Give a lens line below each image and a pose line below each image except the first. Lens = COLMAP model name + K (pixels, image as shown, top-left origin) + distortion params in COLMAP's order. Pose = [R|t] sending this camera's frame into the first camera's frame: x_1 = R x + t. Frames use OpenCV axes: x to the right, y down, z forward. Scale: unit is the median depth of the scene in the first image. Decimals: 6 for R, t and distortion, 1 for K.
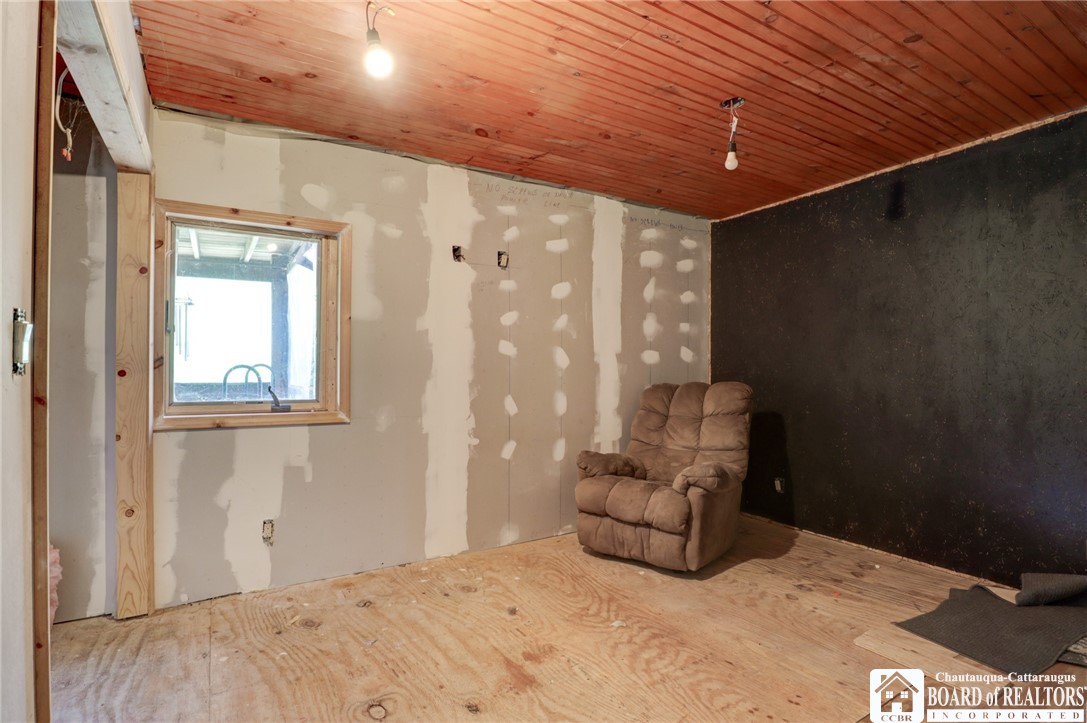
lens RADIAL K [[547.1, 0, 552.0], [0, 547.1, 360.6], [0, 0, 1]] dist [-0.029990, 0.003994]
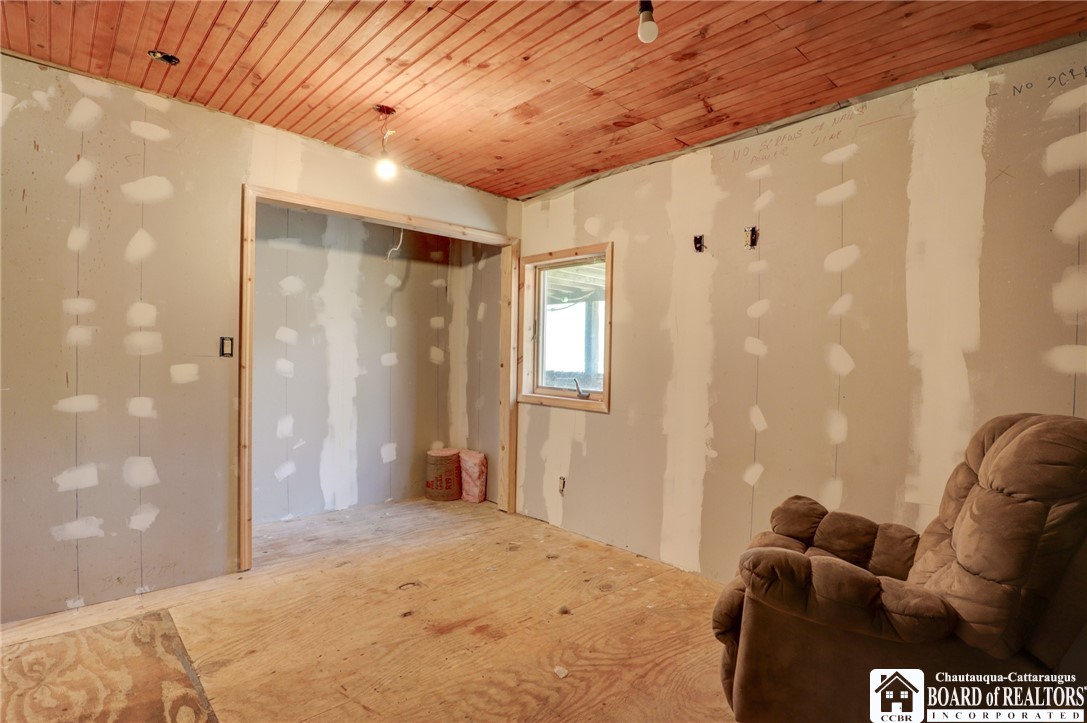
lens RADIAL K [[547.1, 0, 551.0], [0, 547.1, 361.8], [0, 0, 1]] dist [-0.029990, 0.003994]
pose [[0.196204, 0.005848, -0.980546, 0.768656], [-0.018673, 0.999823, 0.002226, 0.004351], [0.980385, 0.017873, 0.196279, 0.666164]]
